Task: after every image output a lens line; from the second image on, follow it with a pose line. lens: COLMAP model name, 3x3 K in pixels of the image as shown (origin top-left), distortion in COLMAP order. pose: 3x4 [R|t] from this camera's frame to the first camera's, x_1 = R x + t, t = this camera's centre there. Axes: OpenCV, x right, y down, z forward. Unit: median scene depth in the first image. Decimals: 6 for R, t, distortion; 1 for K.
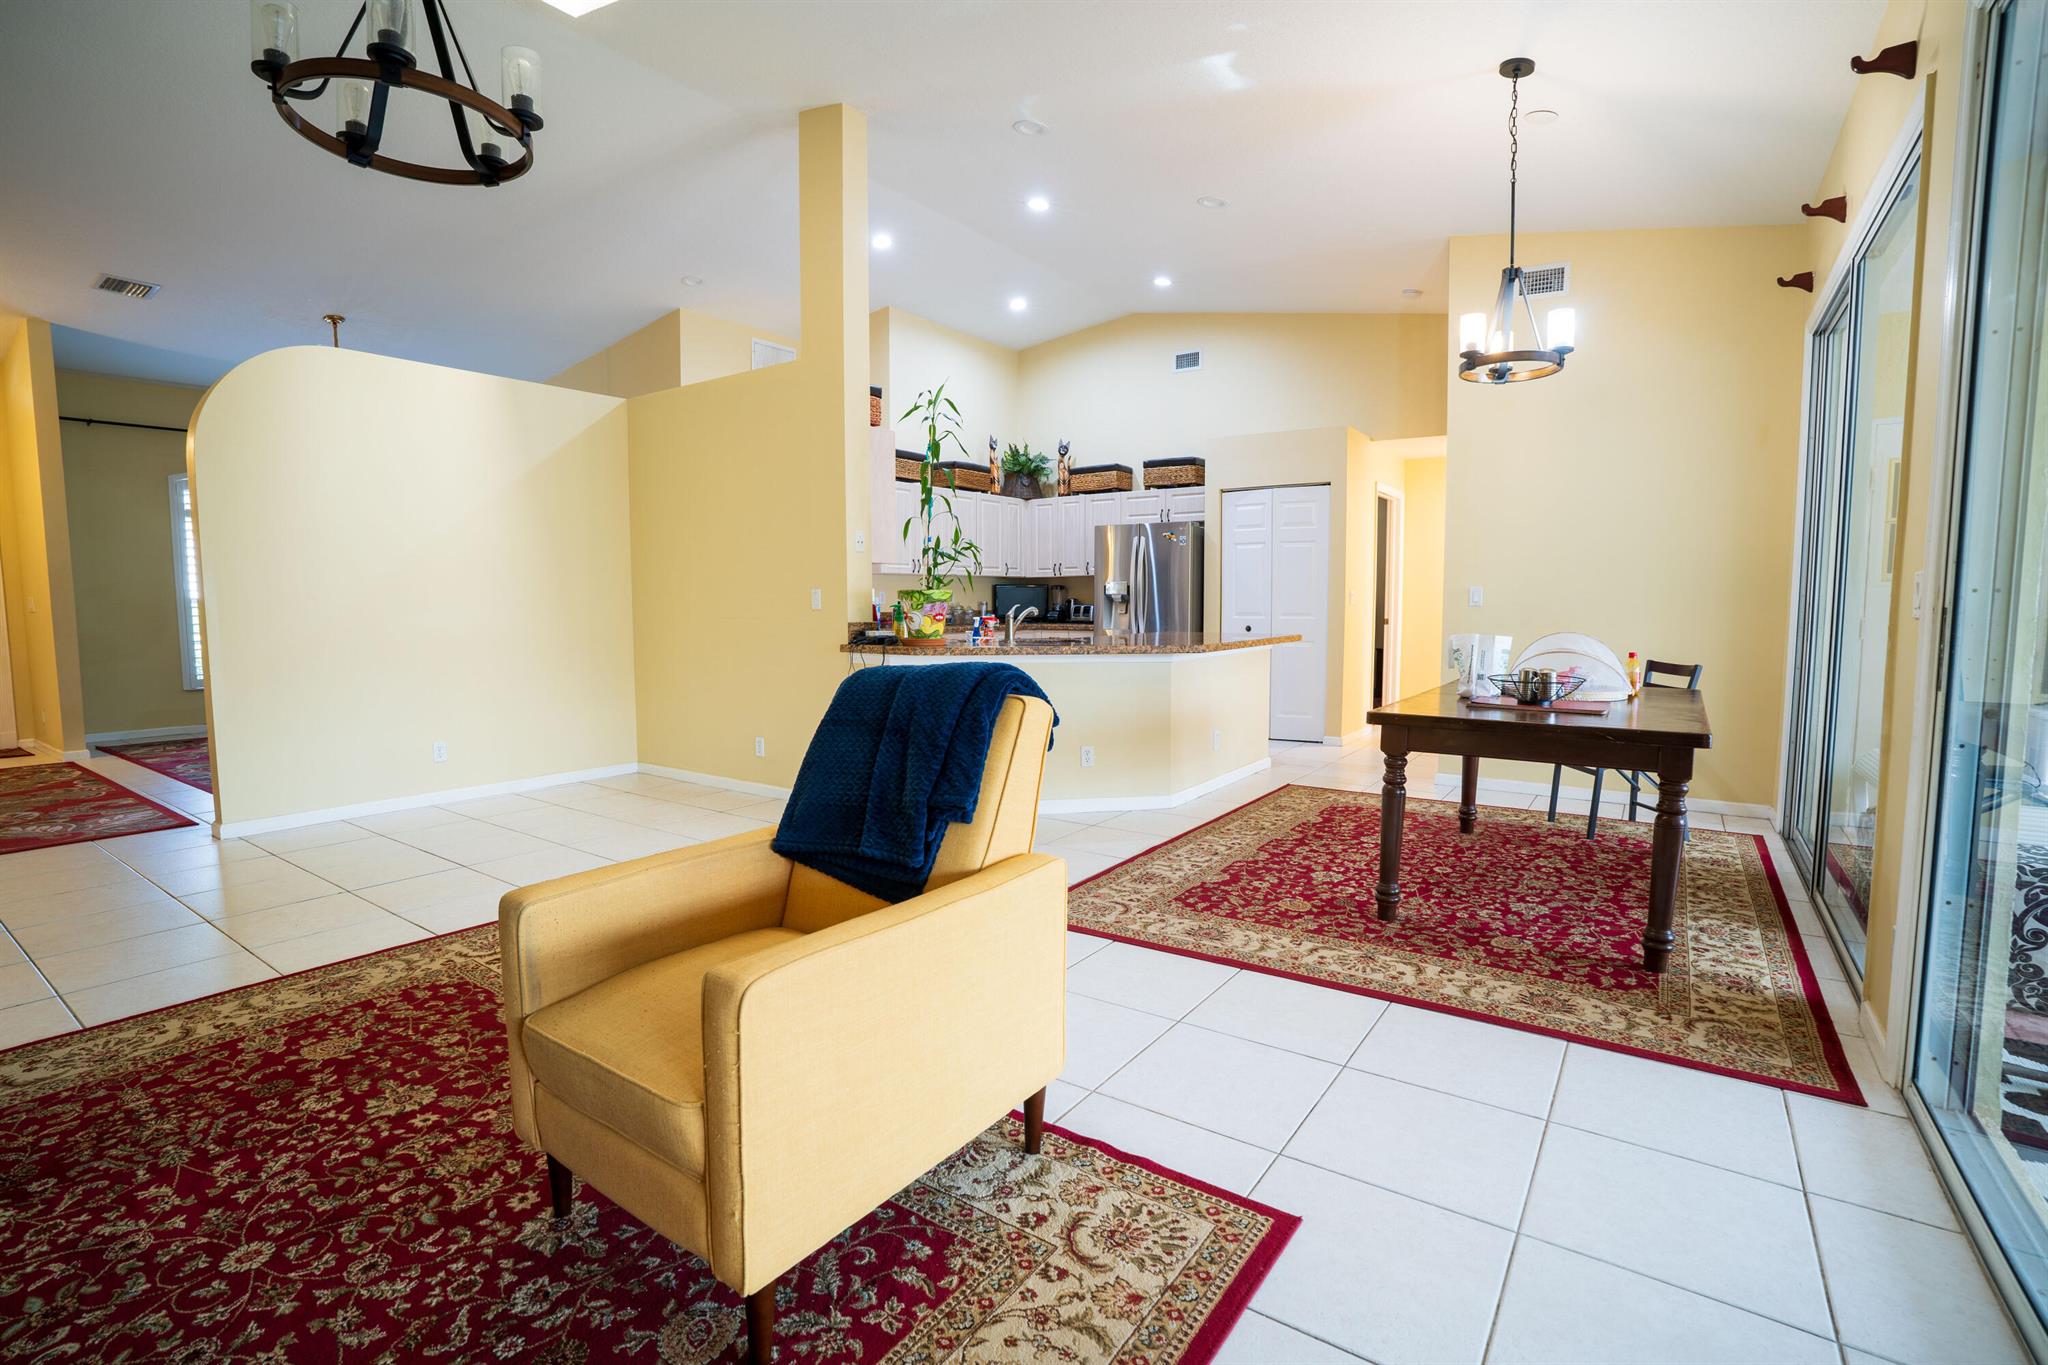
lens RADIAL K [[945.7, 0, 1019.7], [0, 945.7, 677.0], [0, 0, 1]] dist [-0.069195, 0.025013]
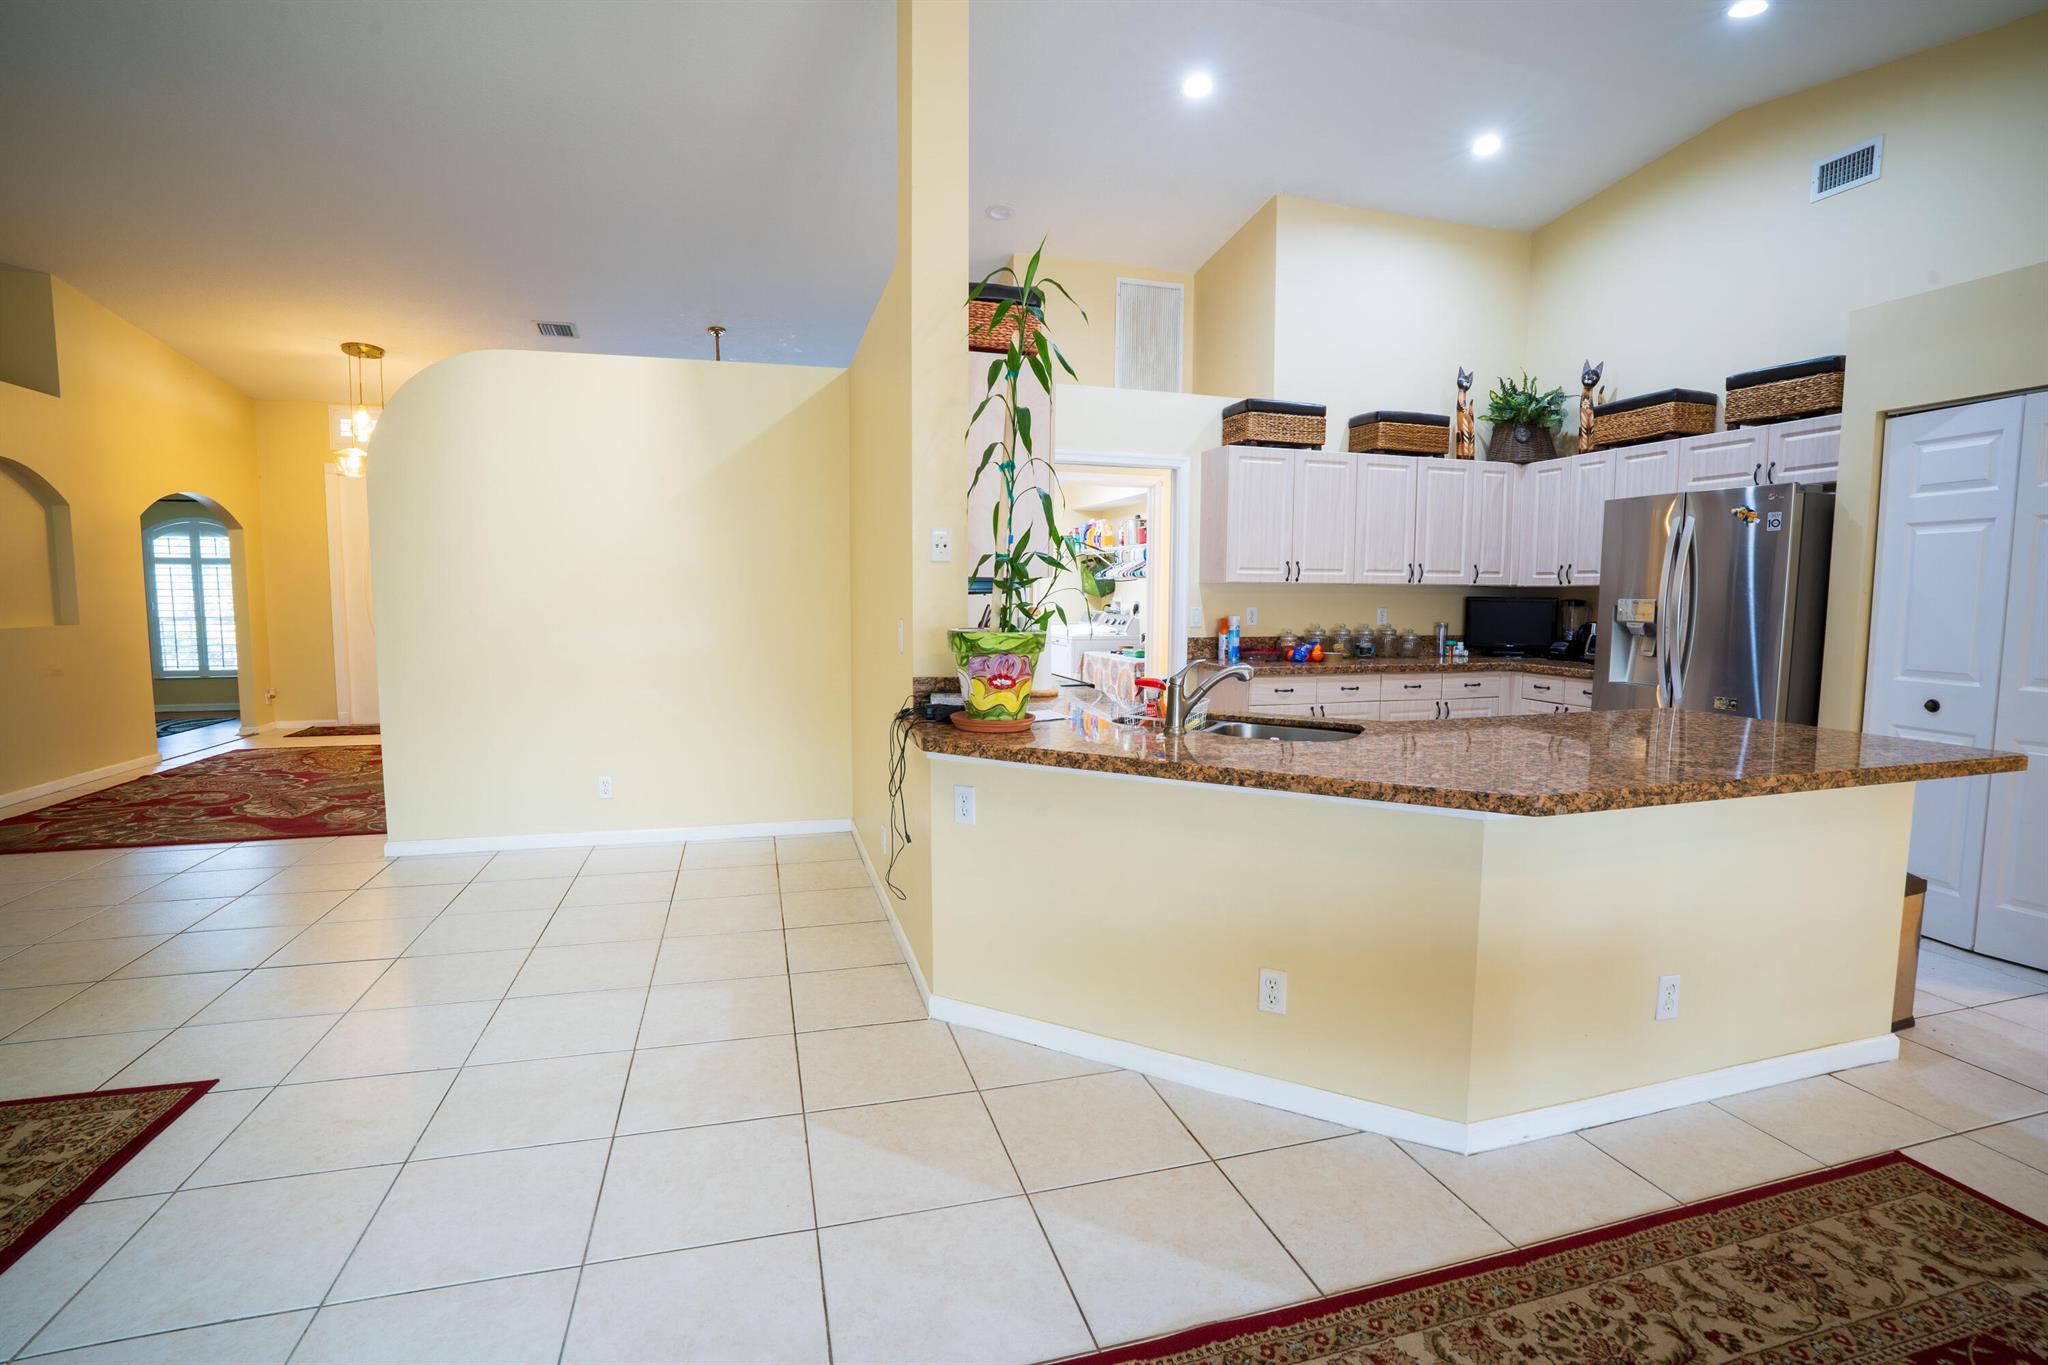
lens RADIAL K [[945.7, 0, 1019.7], [0, 945.7, 677.0], [0, 0, 1]] dist [-0.069195, 0.025013]
pose [[0.780093, 0.064100, -0.622371, 0.300665], [-0.058372, 0.997856, 0.029606, -0.094005], [0.622934, 0.013234, 0.782162, 0.657159]]
